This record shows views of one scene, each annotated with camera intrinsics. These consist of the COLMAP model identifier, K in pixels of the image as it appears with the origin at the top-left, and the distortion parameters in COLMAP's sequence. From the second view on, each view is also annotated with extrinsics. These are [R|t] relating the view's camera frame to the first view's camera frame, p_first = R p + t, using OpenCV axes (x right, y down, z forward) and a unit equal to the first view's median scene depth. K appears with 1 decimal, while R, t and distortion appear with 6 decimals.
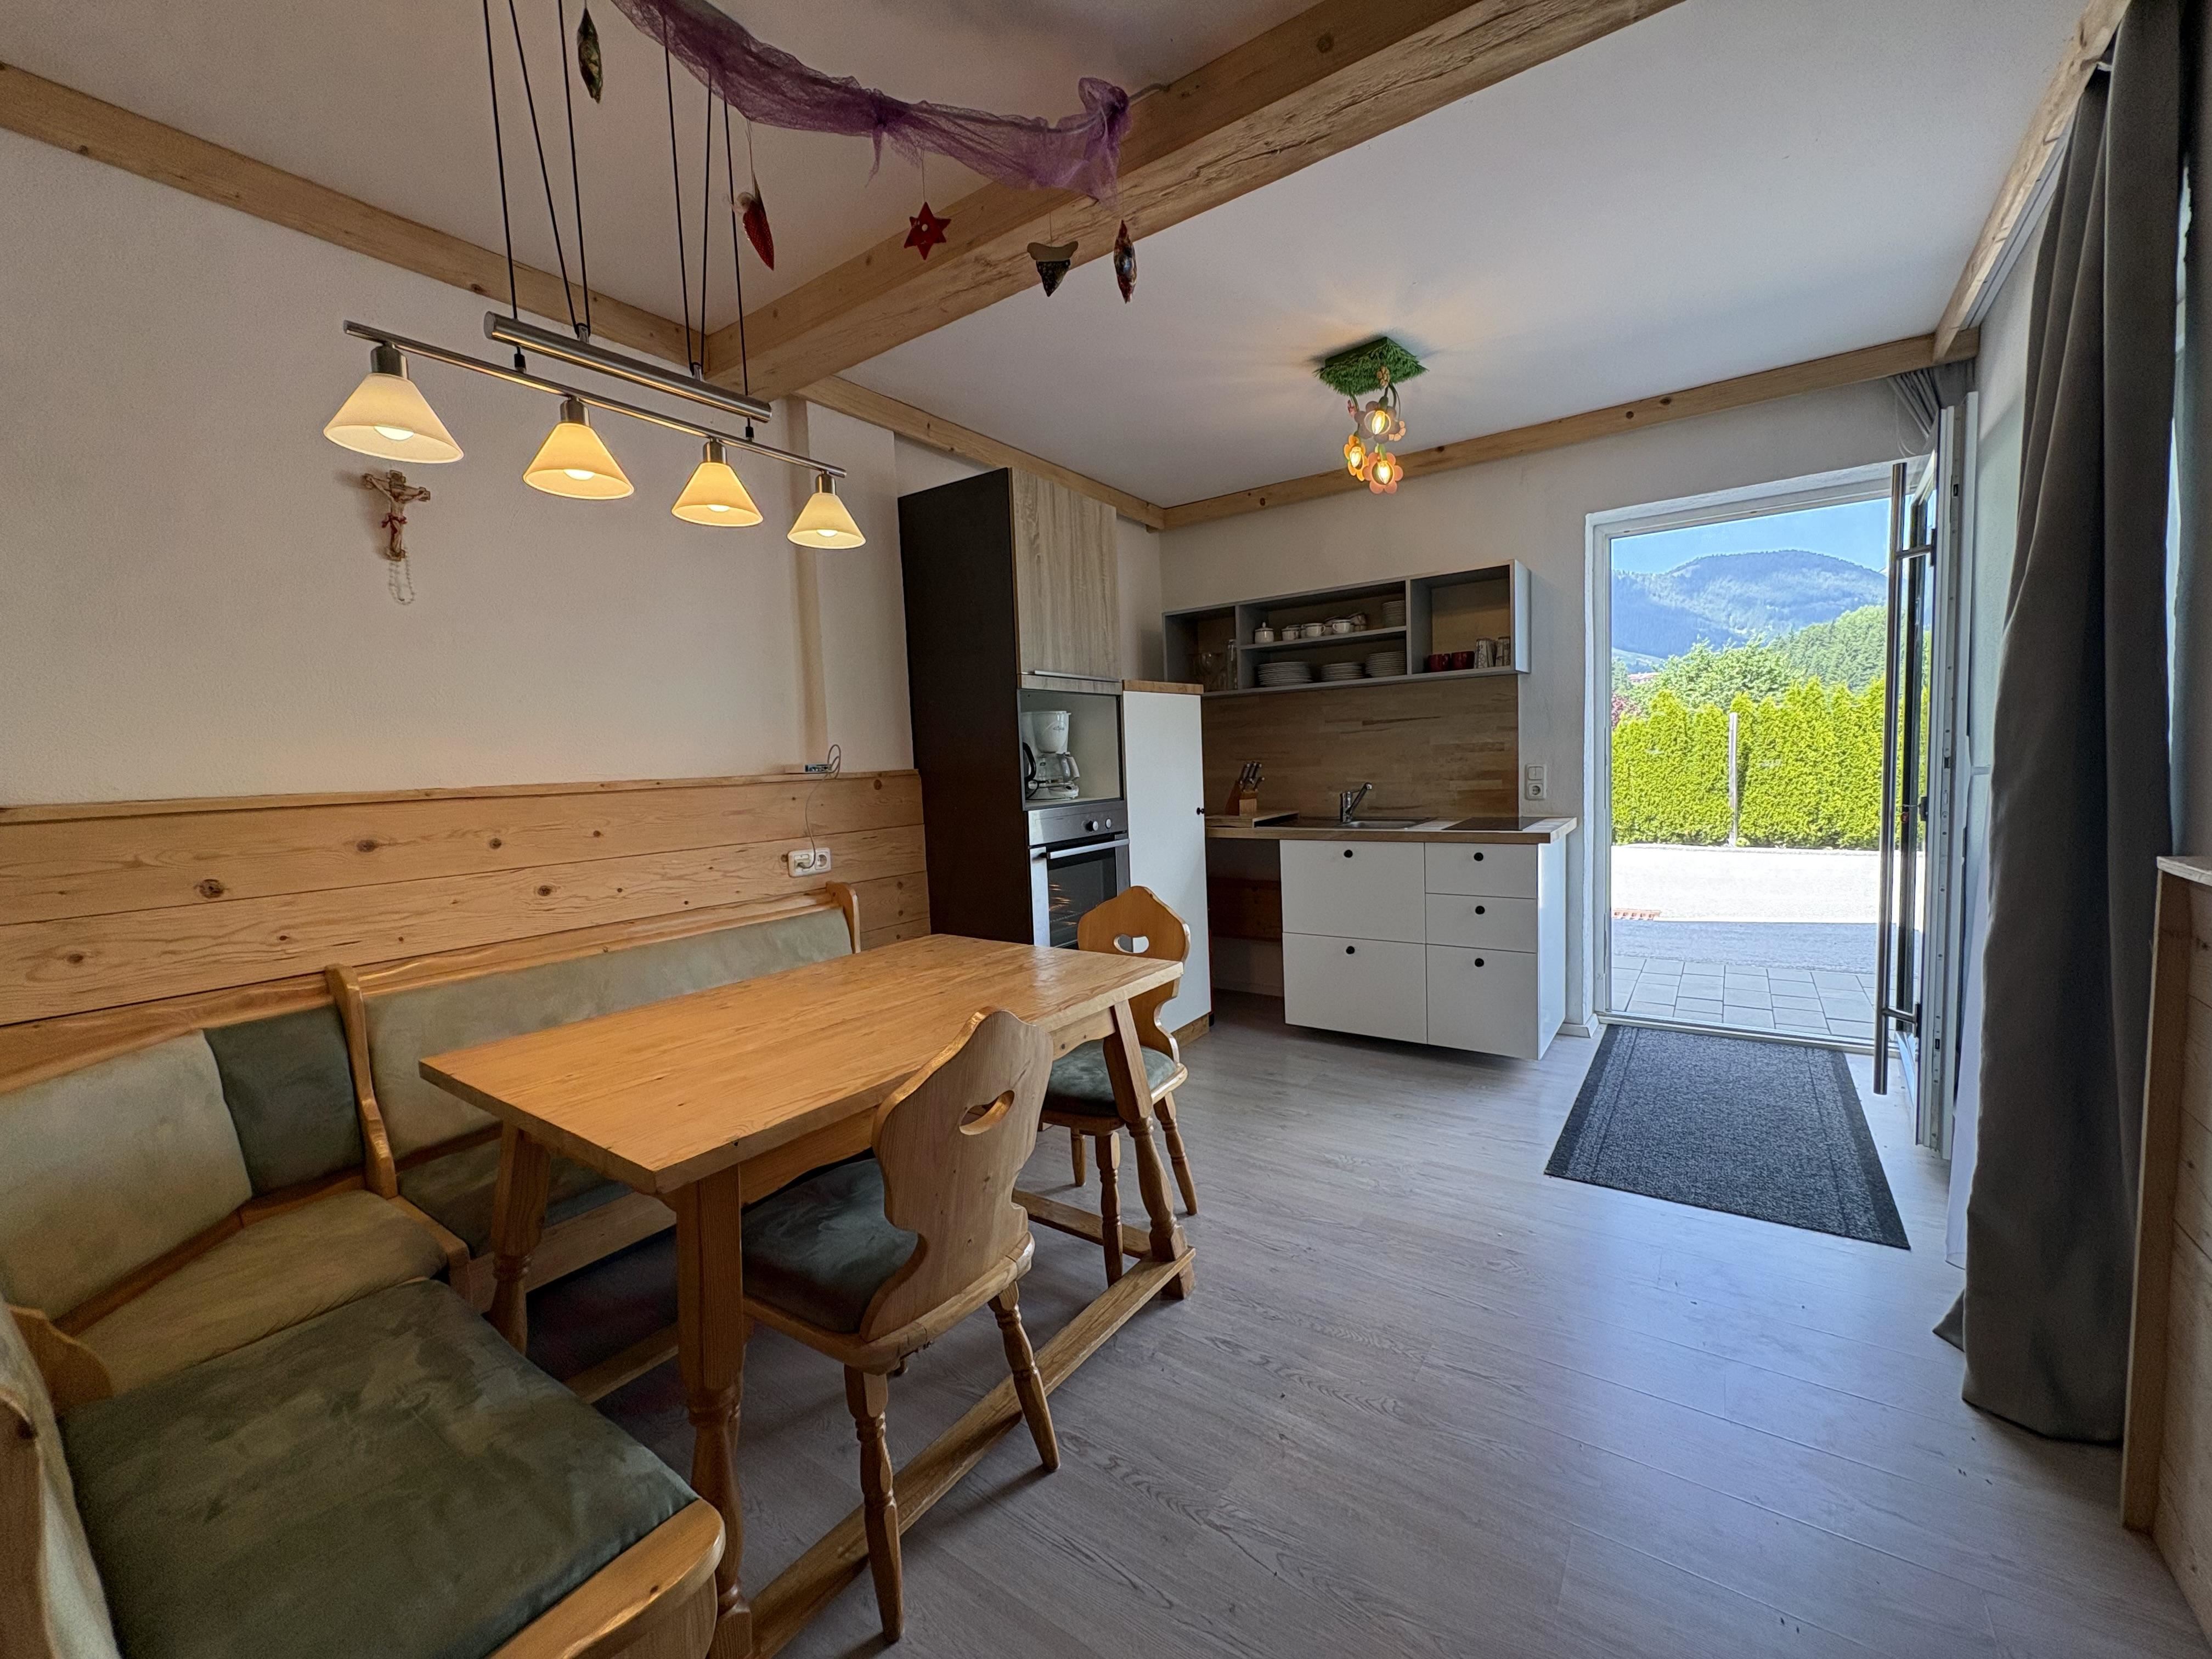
lens RADIAL K [[883.5, 0, 1106.0], [0, 883.5, 829.5], [0, 0, 1]] dist [-0.000228, 0.000120]
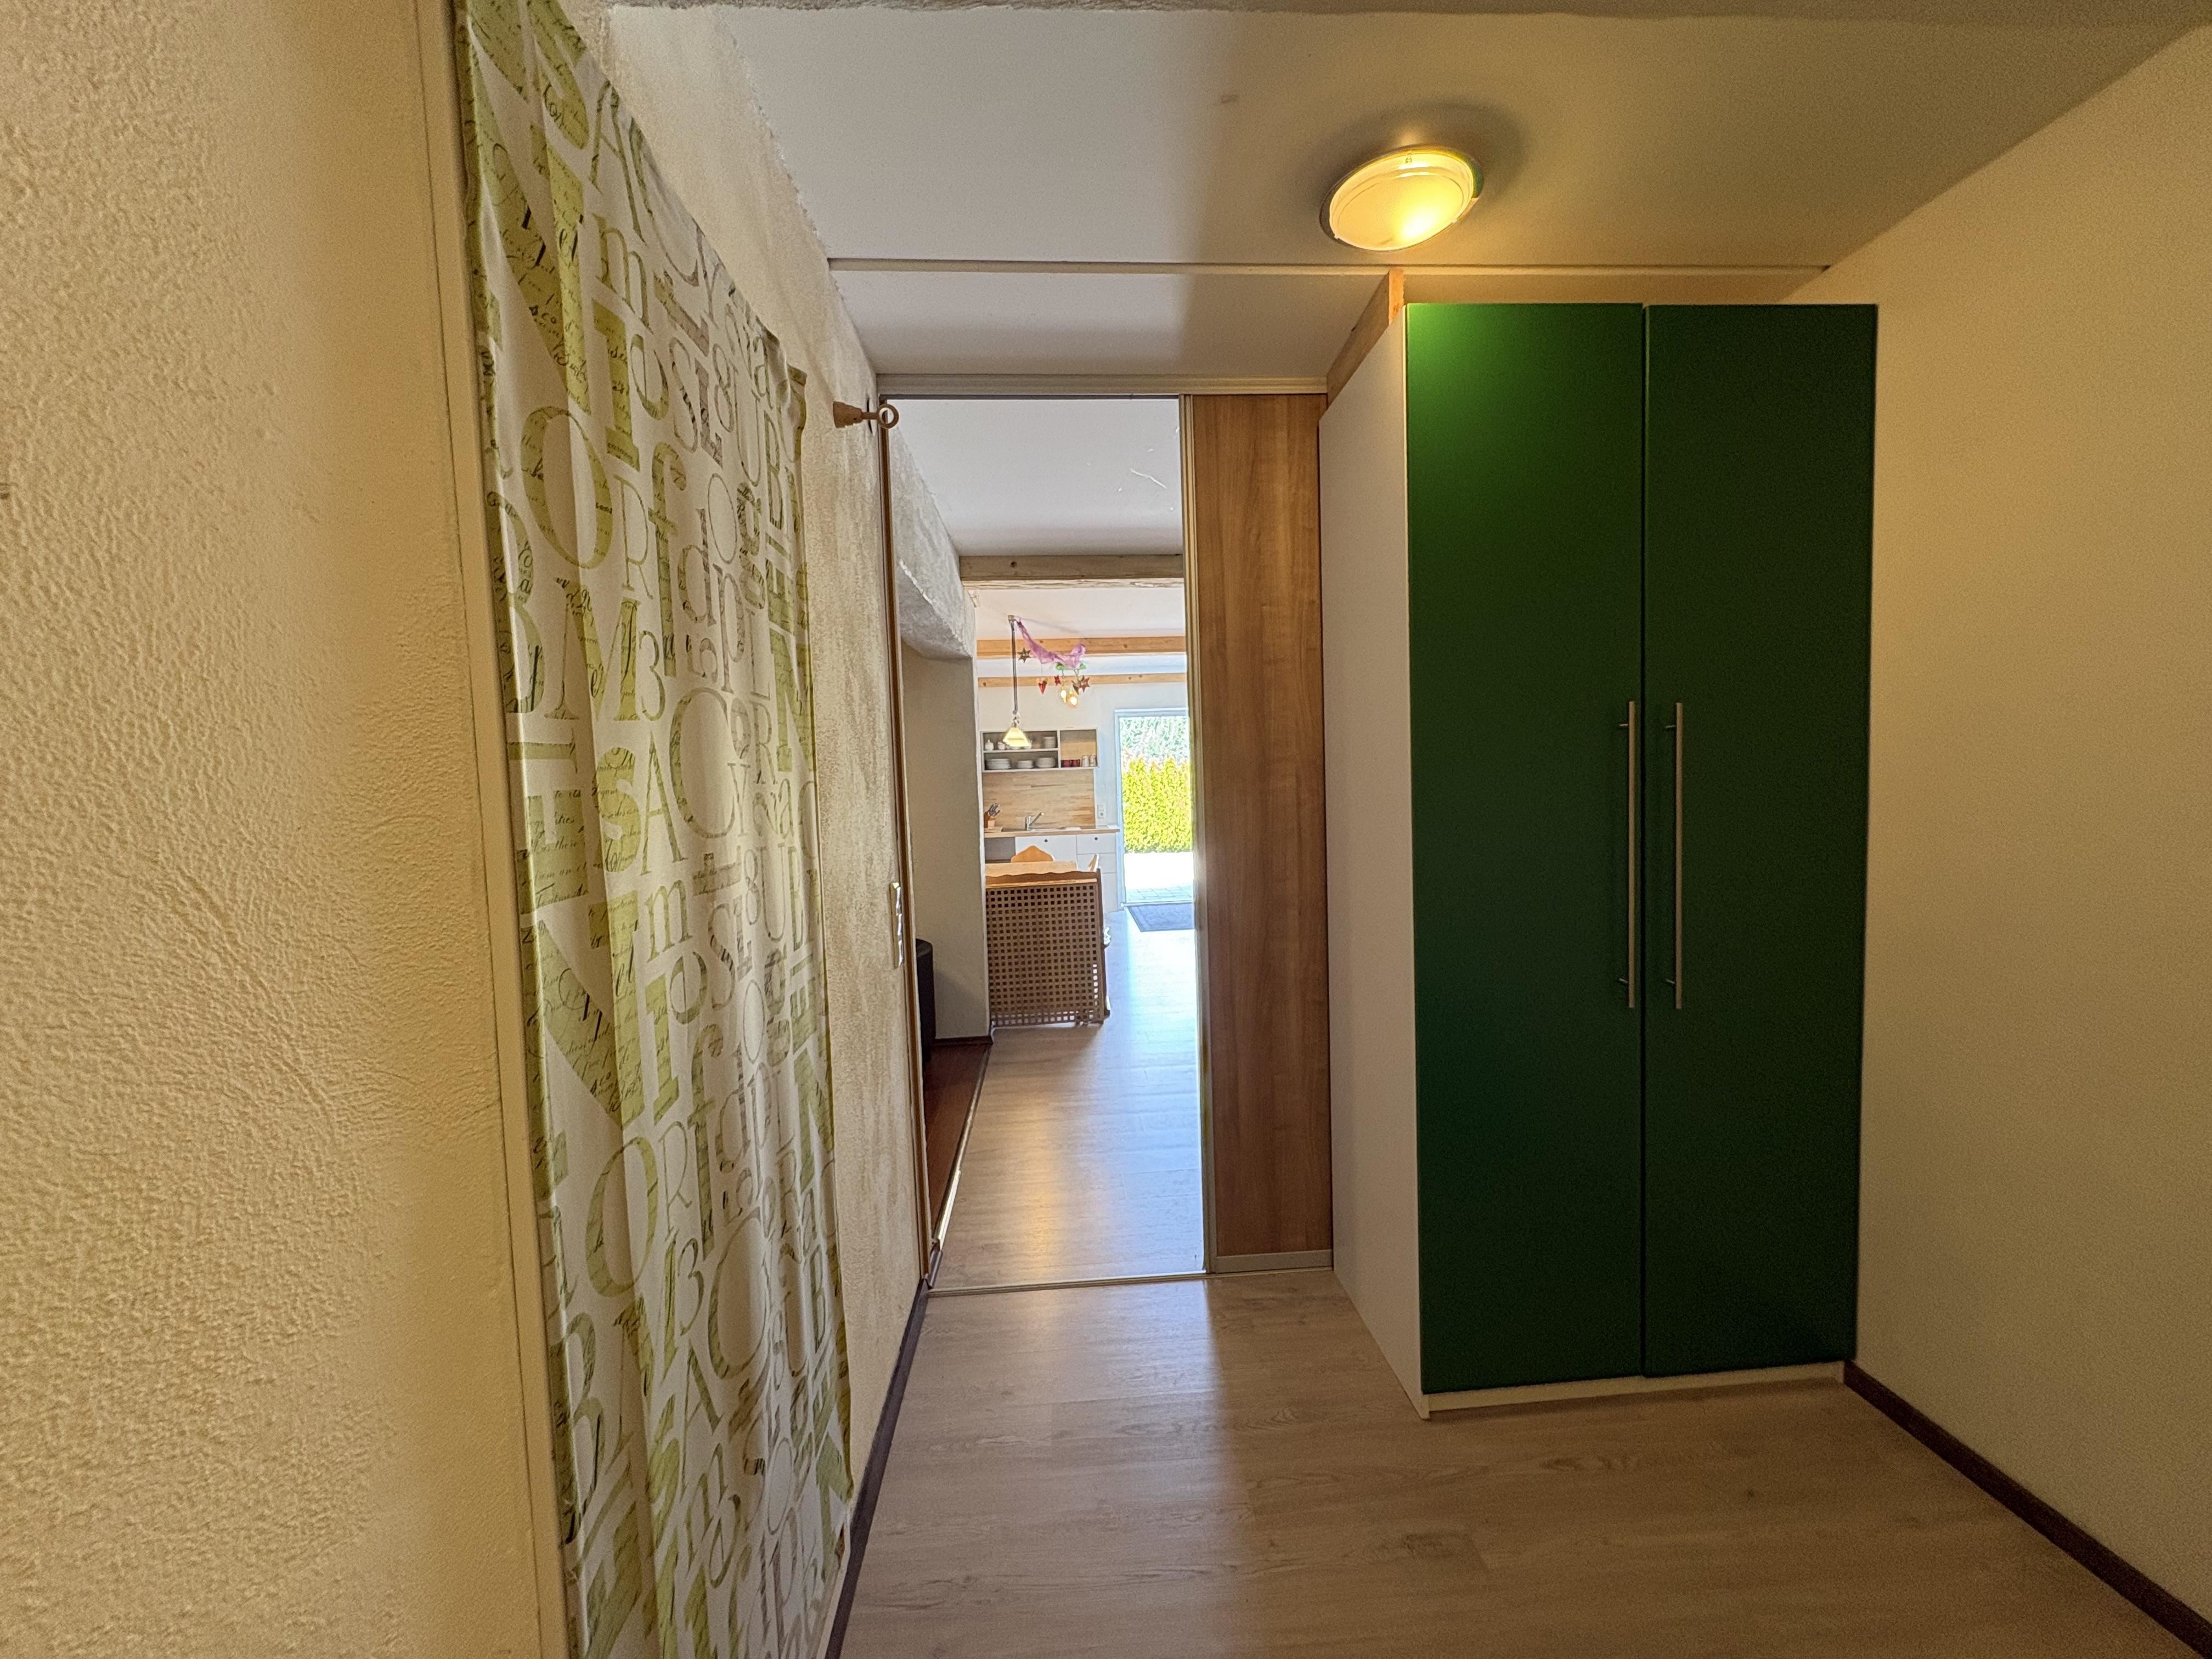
lens RADIAL K [[883.5, 0, 1106.0], [0, 883.5, 829.5], [0, 0, 1]] dist [-0.000228, 0.000120]
pose [[0.782934, -0.021593, 0.621730, -1.244632], [0.051759, 0.998193, -0.030511, 0.087792], [-0.619948, 0.056068, 0.782637, -1.141129]]
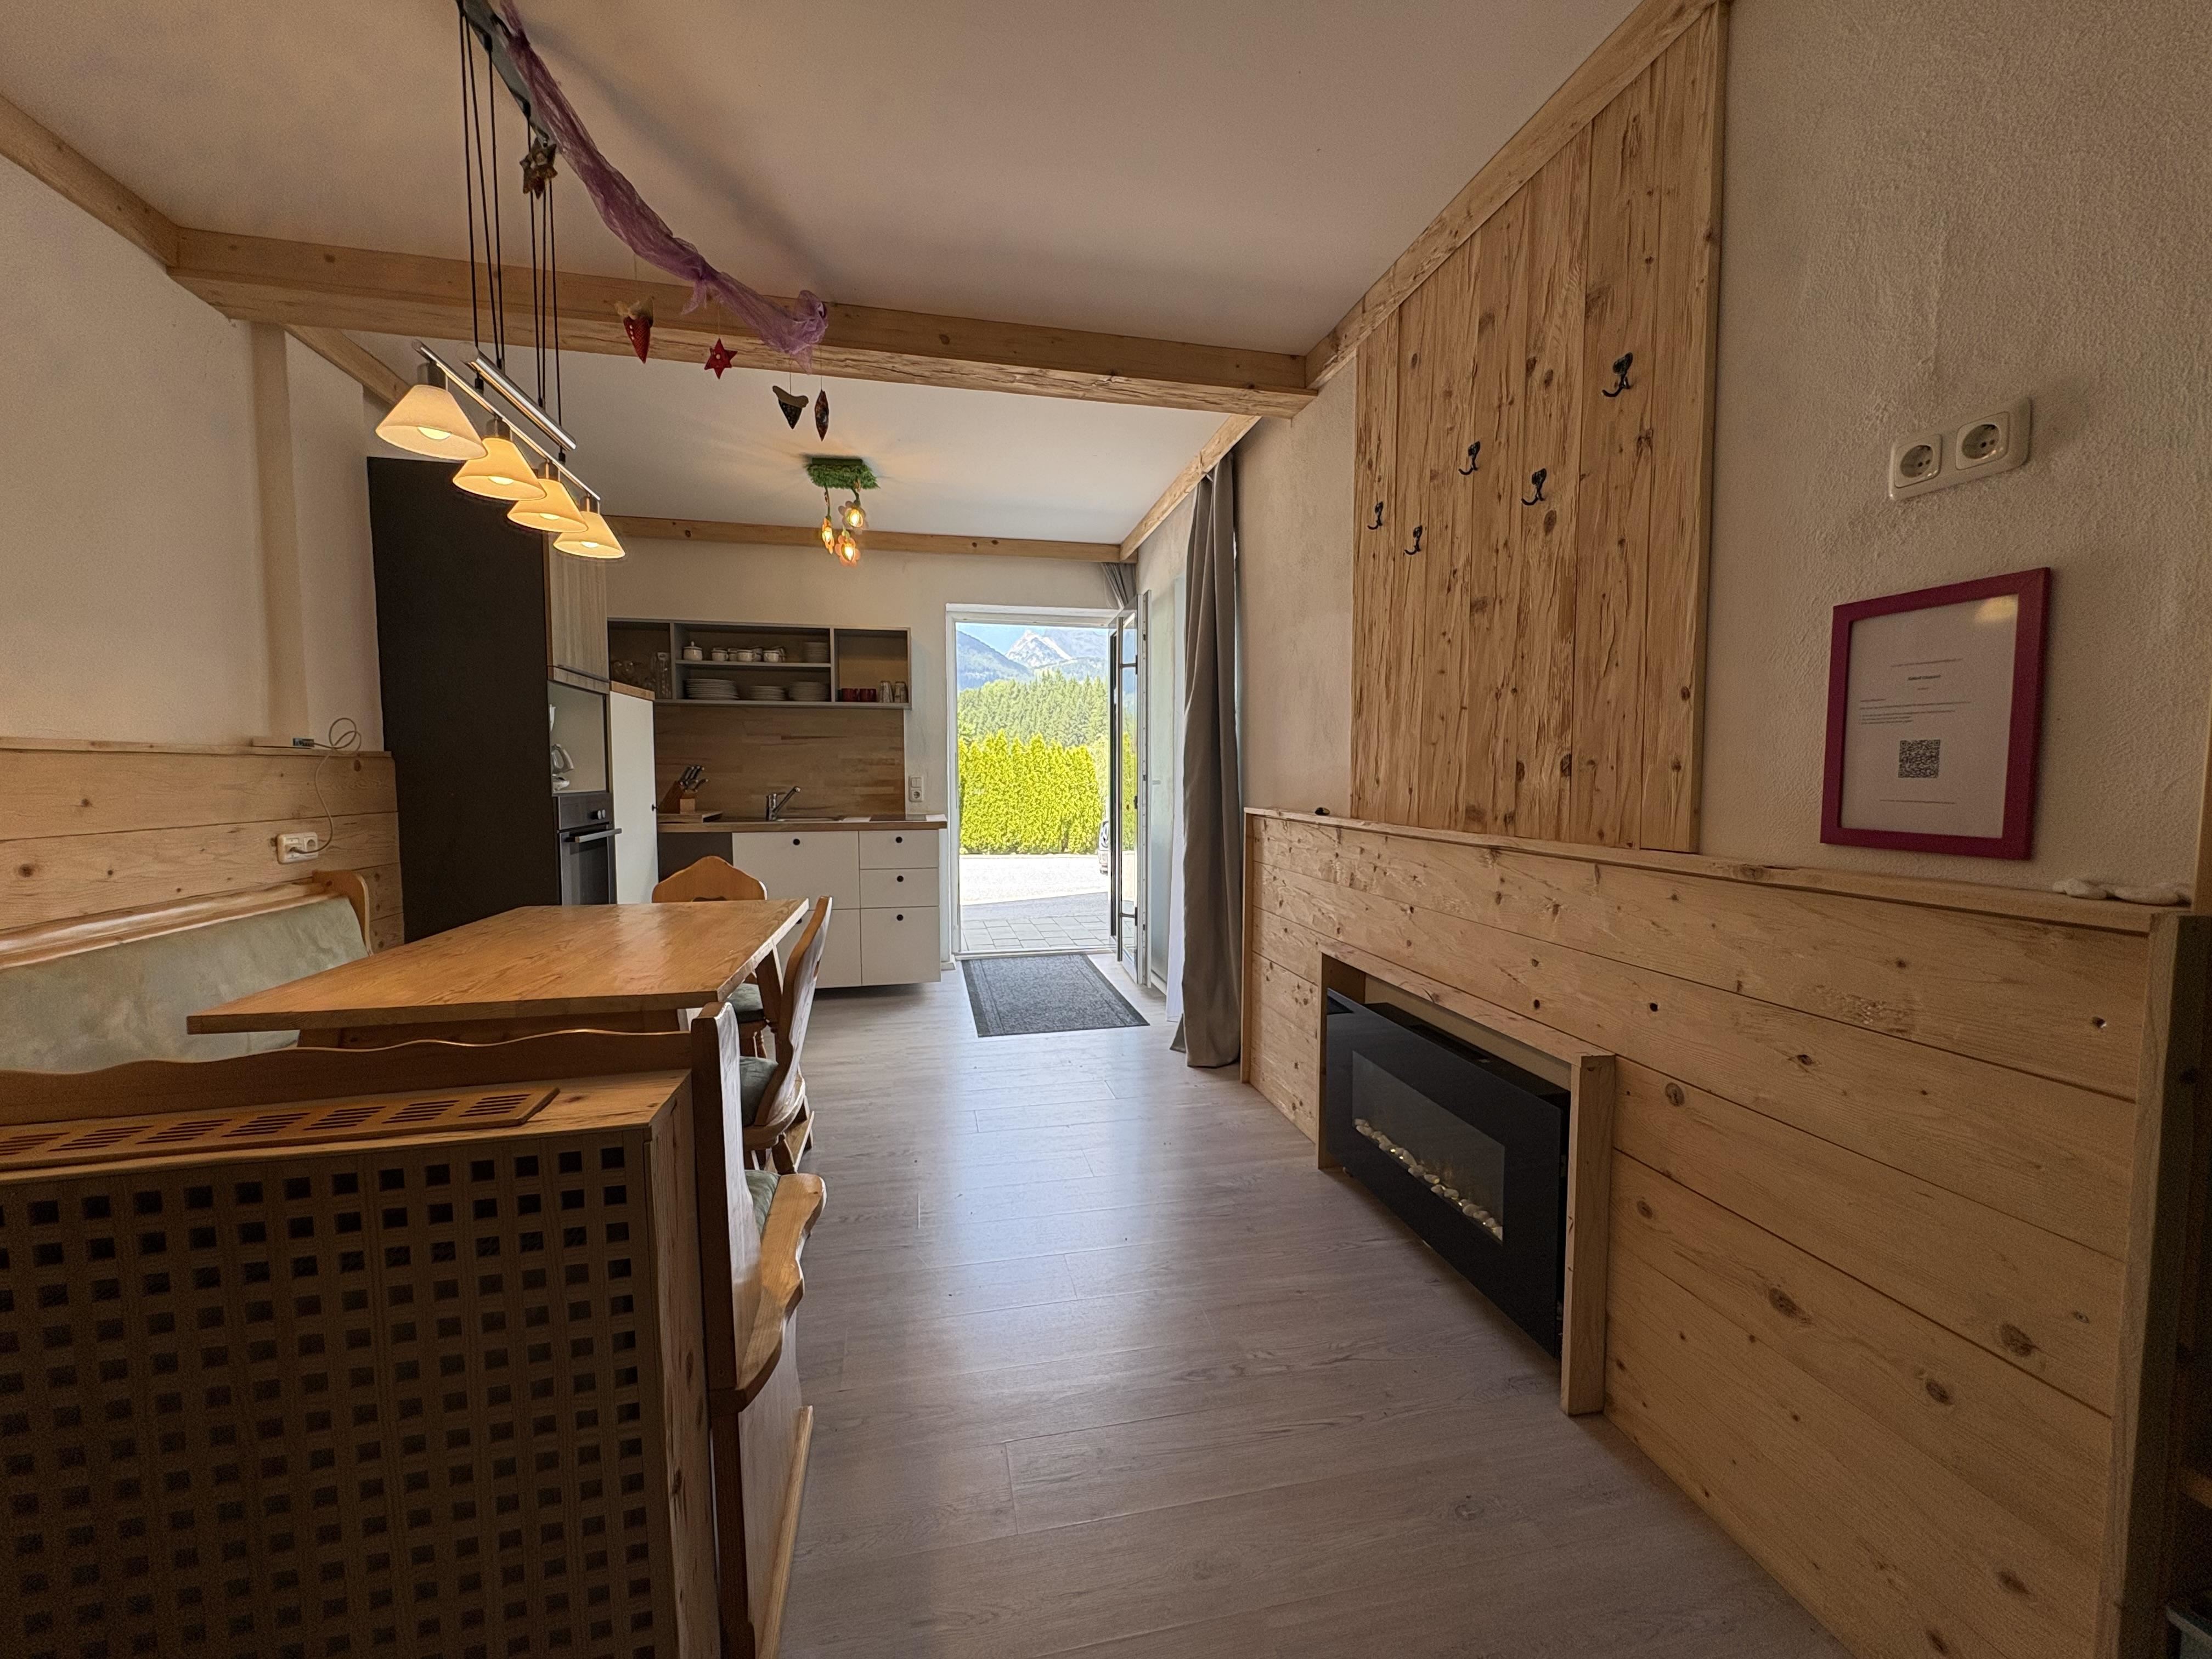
lens RADIAL K [[883.5, 0, 1106.0], [0, 883.5, 829.5], [0, 0, 1]] dist [-0.000228, 0.000120]
pose [[0.677516, -0.006457, 0.735480, -0.375318], [0.030443, 0.999351, -0.019270, 0.051784], [-0.734878, 0.035446, 0.677272, -0.168779]]
